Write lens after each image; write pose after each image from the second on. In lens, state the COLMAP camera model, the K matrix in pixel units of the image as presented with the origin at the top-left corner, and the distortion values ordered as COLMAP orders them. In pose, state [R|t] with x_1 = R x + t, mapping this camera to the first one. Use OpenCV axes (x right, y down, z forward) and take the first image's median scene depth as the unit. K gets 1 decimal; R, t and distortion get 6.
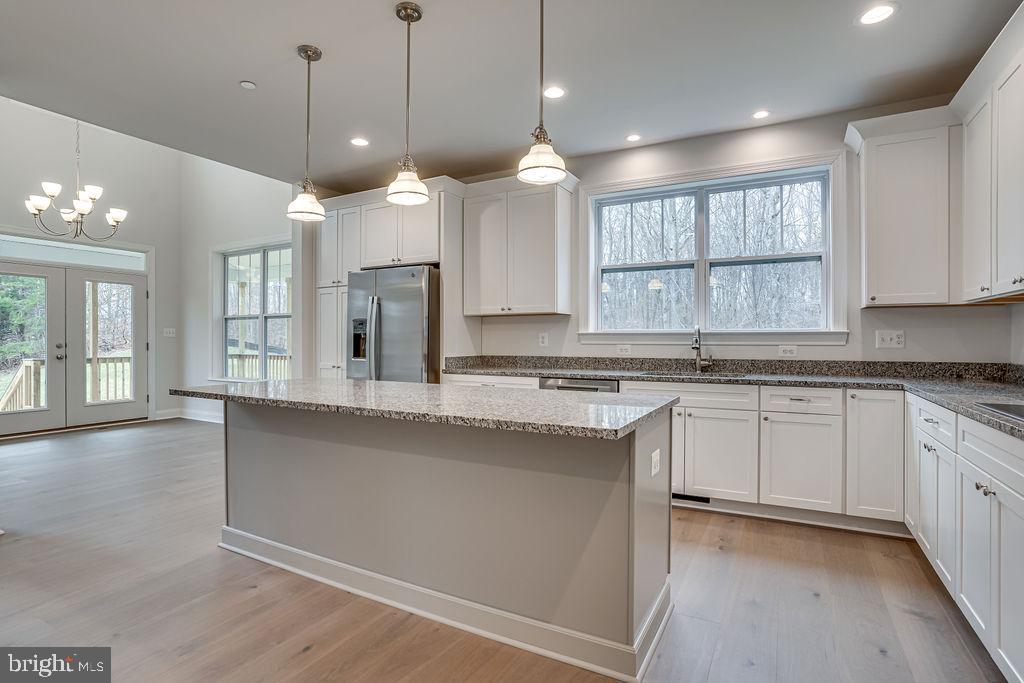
lens RADIAL K [[512.0, 0, 507.7], [0, 512.0, 334.4], [0, 0, 1]] dist [-0.075328, 0.038810]
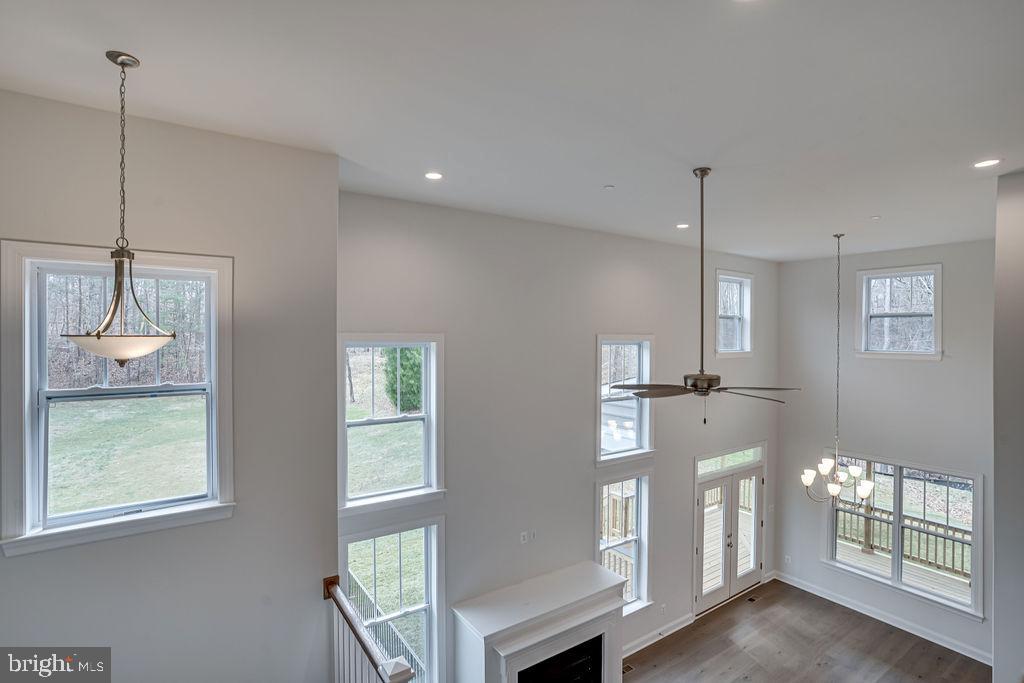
lens RADIAL K [[486.9, 0, 512.0], [0, 486.9, 341.5], [0, 0, 1]] dist [-0.054528, 0.021188]
pose [[0.893965, 0.007851, -0.448068, -1.318893], [0.002732, 0.999732, 0.022968, -0.786818], [0.448128, -0.021757, 0.893705, -0.526398]]
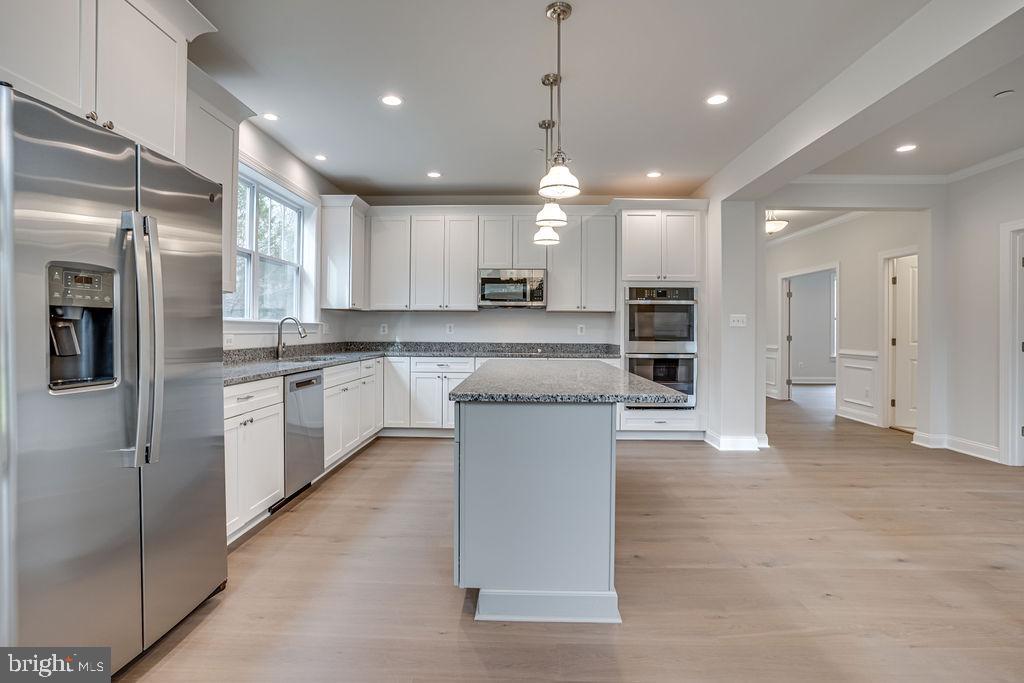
lens RADIAL K [[512.0, 0, 507.7], [0, 512.0, 334.4], [0, 0, 1]] dist [-0.075328, 0.038810]
pose [[-0.463094, -0.010529, 0.886247, -0.795092], [-0.014827, 0.999882, 0.004132, 0.010268], [-0.886185, -0.011227, -0.463195, 1.043135]]
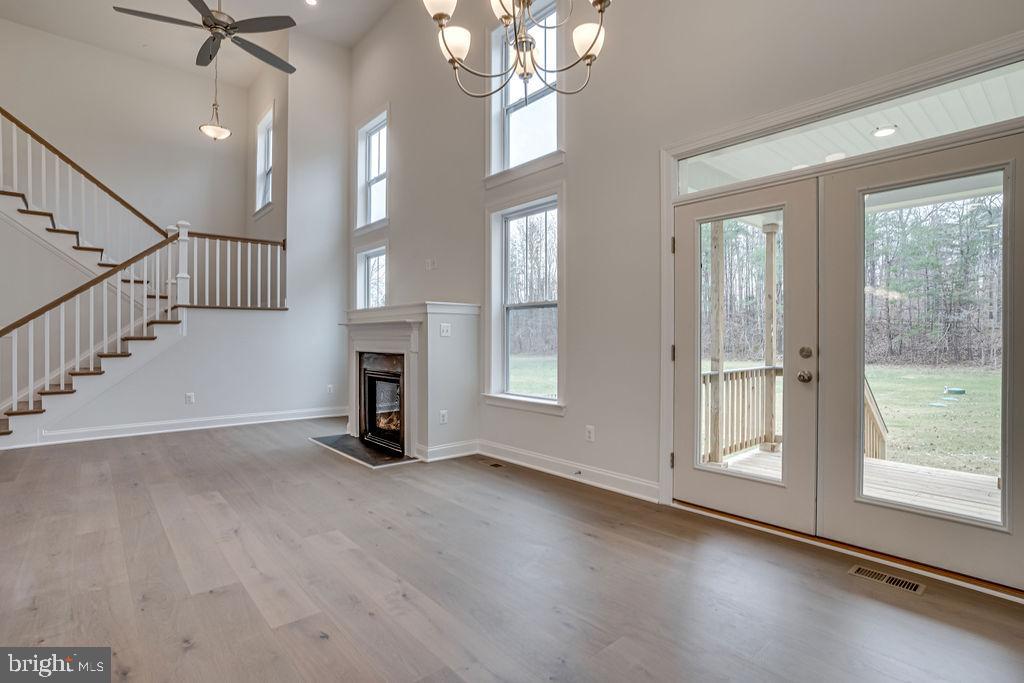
lens RADIAL K [[487.4, 0, 499.5], [0, 487.4, 342.8], [0, 0, 1]] dist [-0.066990, 0.032456]
pose [[-0.328528, 0.010010, -0.944441, -0.618533], [0.009616, 0.999927, 0.007253, 0.011544], [0.944445, -0.006699, -0.328601, 1.358615]]
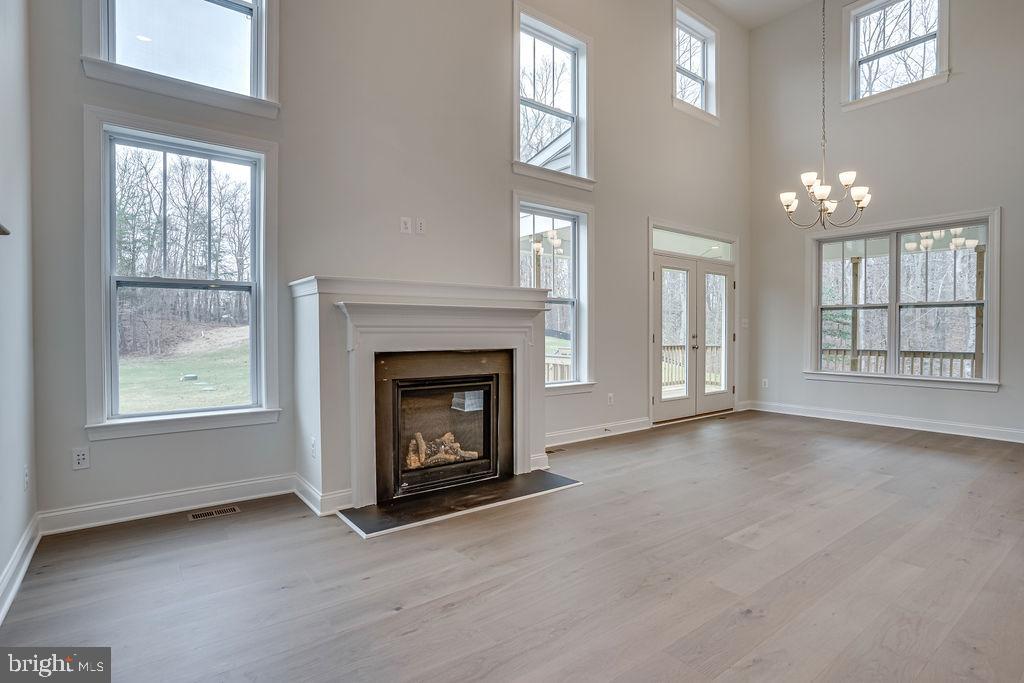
lens RADIAL K [[506.7, 0, 512.0], [0, 506.7, 341.5], [0, 0, 1]] dist [-0.072205, 0.038680]
pose [[0.915240, 0.009829, -0.402790, -1.278690], [0.003500, 0.999471, 0.032342, -0.003853], [0.402895, -0.031011, 0.914721, -0.171302]]
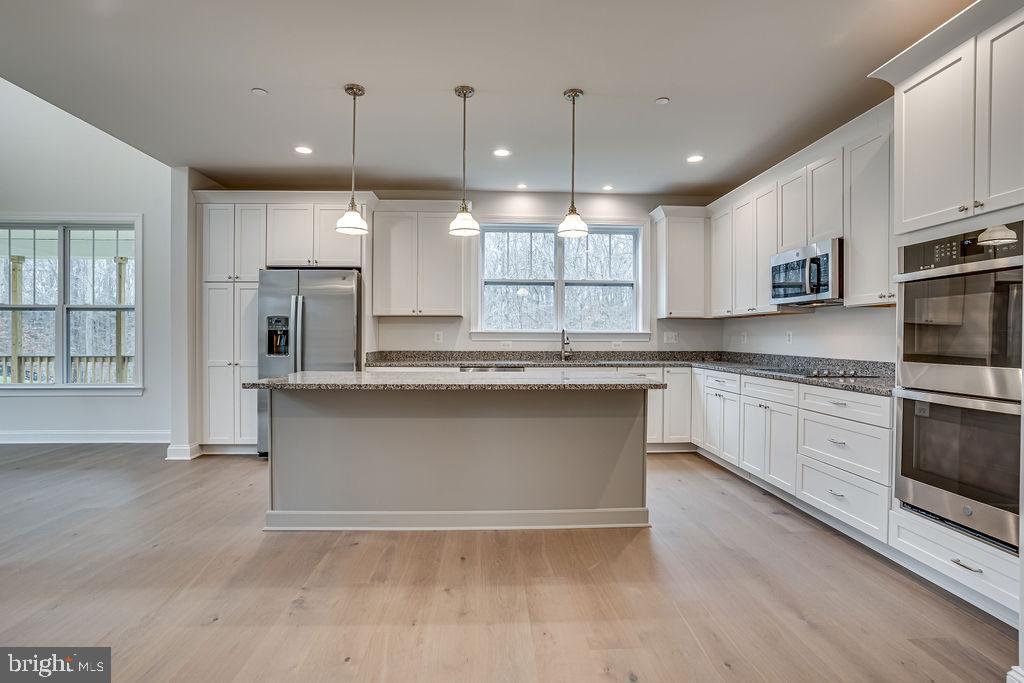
lens RADIAL K [[506.7, 0, 512.0], [0, 506.7, 341.5], [0, 0, 1]] dist [-0.072205, 0.038680]
pose [[0.848264, -0.001373, 0.529572, -0.482348], [-0.009257, 0.999805, 0.017420, -0.001883], [-0.529493, -0.019679, 0.848086, -0.121729]]
